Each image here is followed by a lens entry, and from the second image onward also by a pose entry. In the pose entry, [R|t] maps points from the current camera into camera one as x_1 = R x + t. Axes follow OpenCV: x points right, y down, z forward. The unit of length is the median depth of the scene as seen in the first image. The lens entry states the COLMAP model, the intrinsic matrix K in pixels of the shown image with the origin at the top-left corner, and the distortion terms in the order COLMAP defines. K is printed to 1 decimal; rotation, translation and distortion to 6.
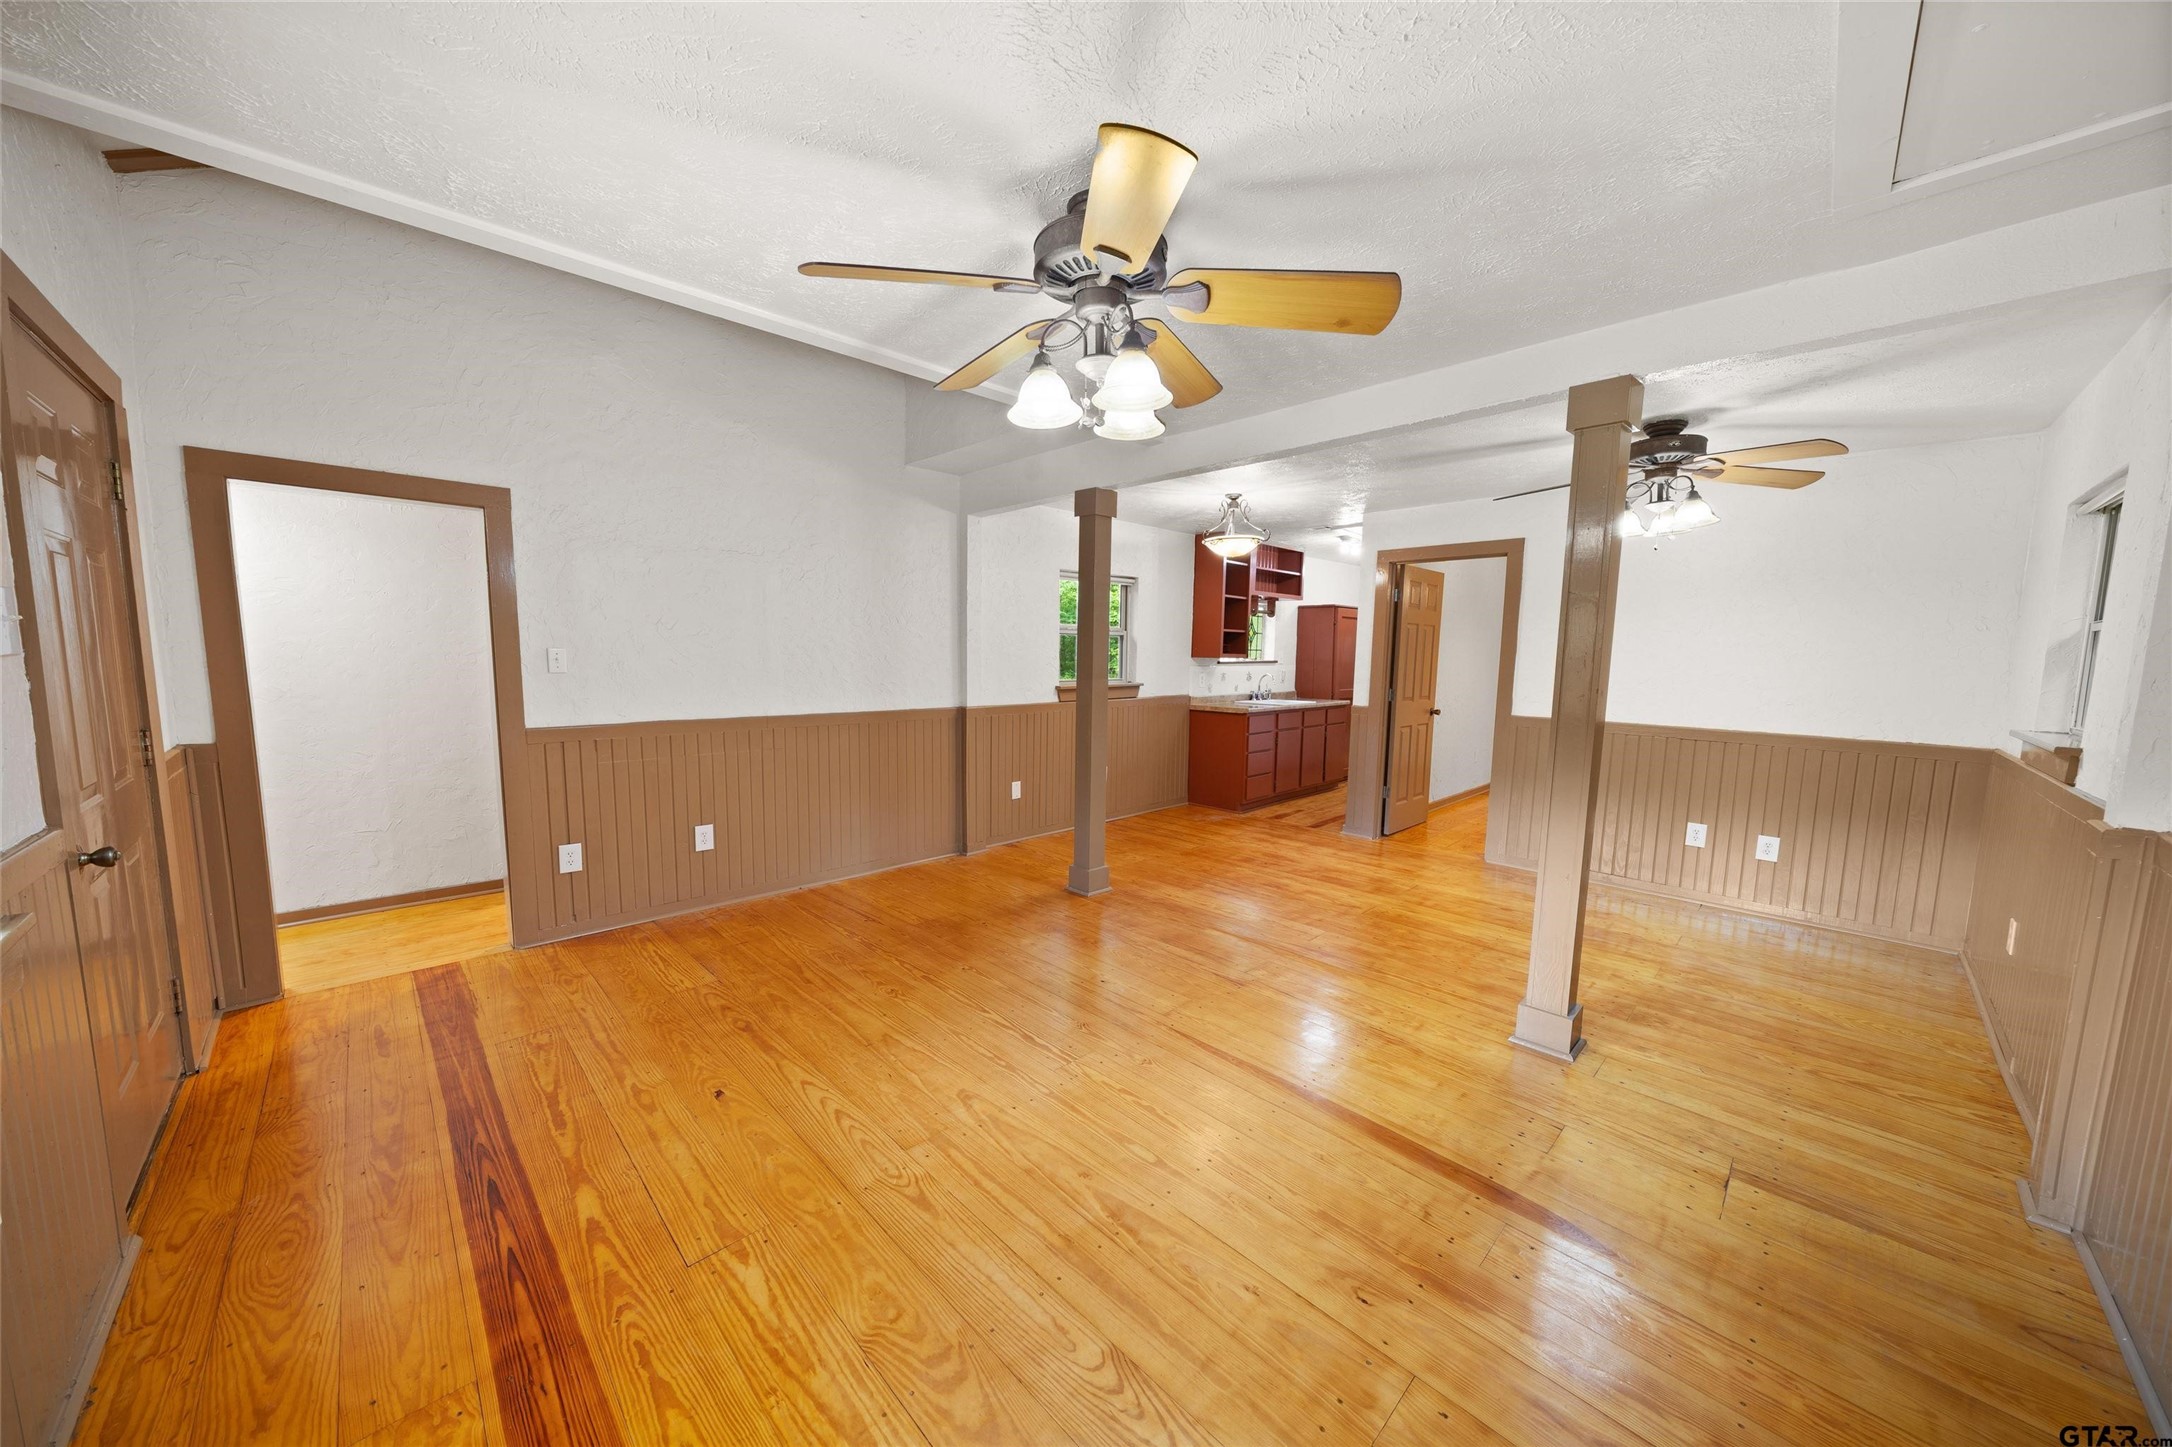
lens RADIAL K [[751.9, 0, 1077.6], [0, 751.9, 715.6], [0, 0, 1]] dist [-0.005441, -0.000248]
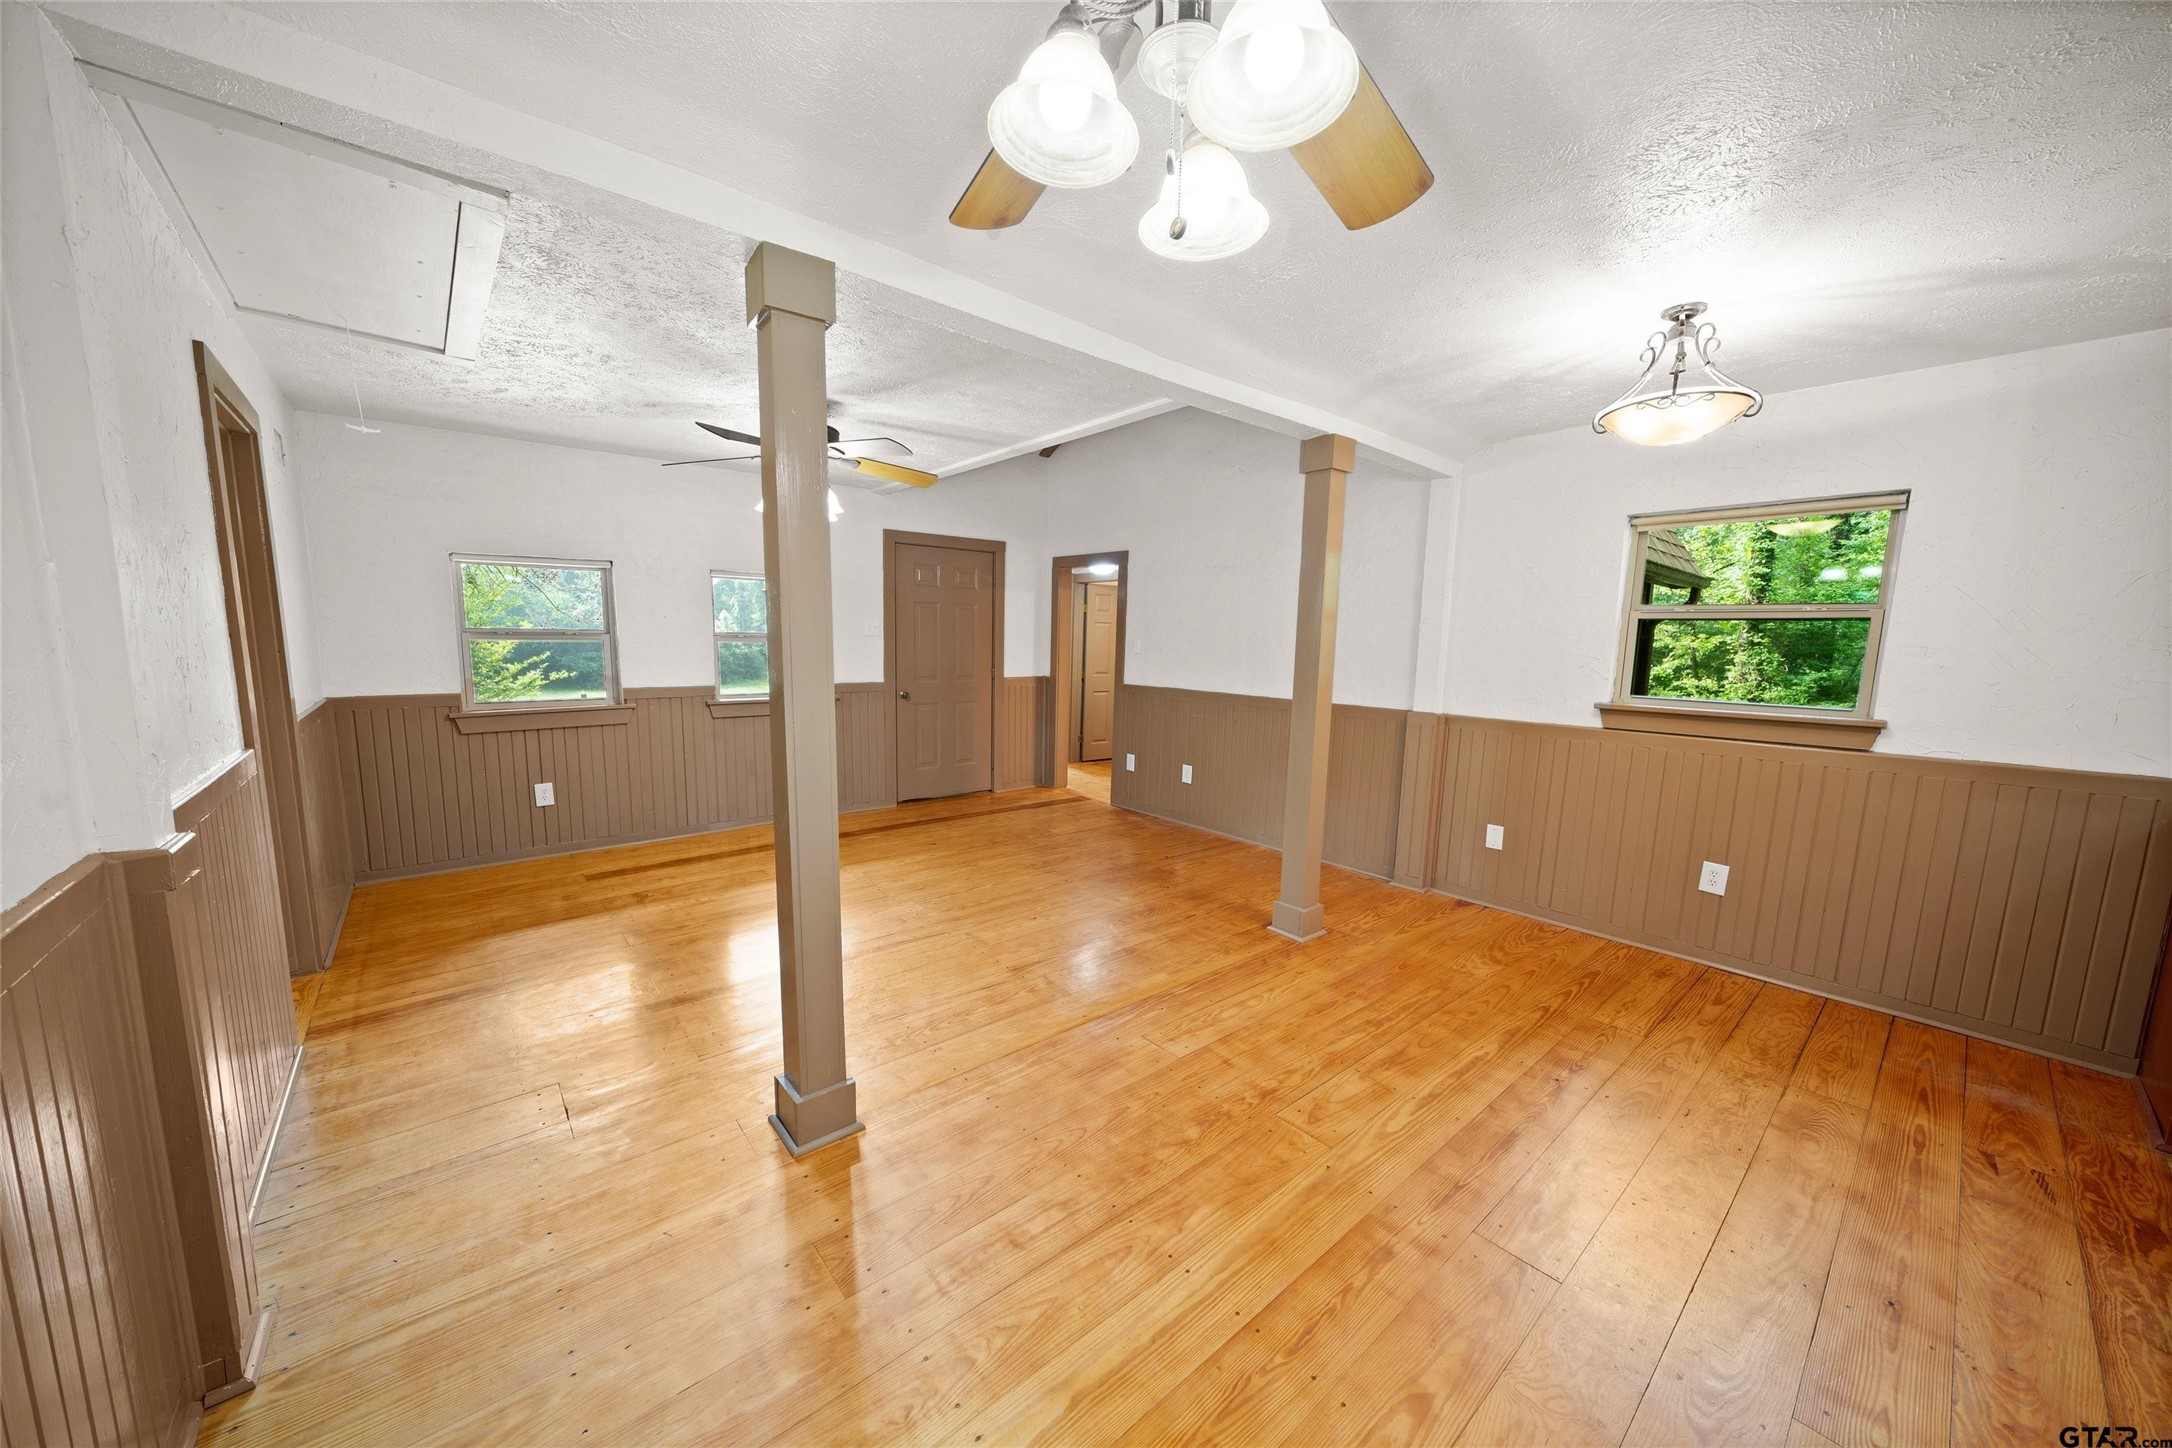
lens RADIAL K [[751.9, 0, 1083.8], [0, 751.9, 739.1], [0, 0, 1]] dist [-0.005441, -0.000248]
pose [[-0.064775, 0.122271, -0.990381, 1.304410], [-0.107484, 0.985836, 0.128740, -0.090718], [0.992094, 0.114790, -0.050716, 1.247101]]
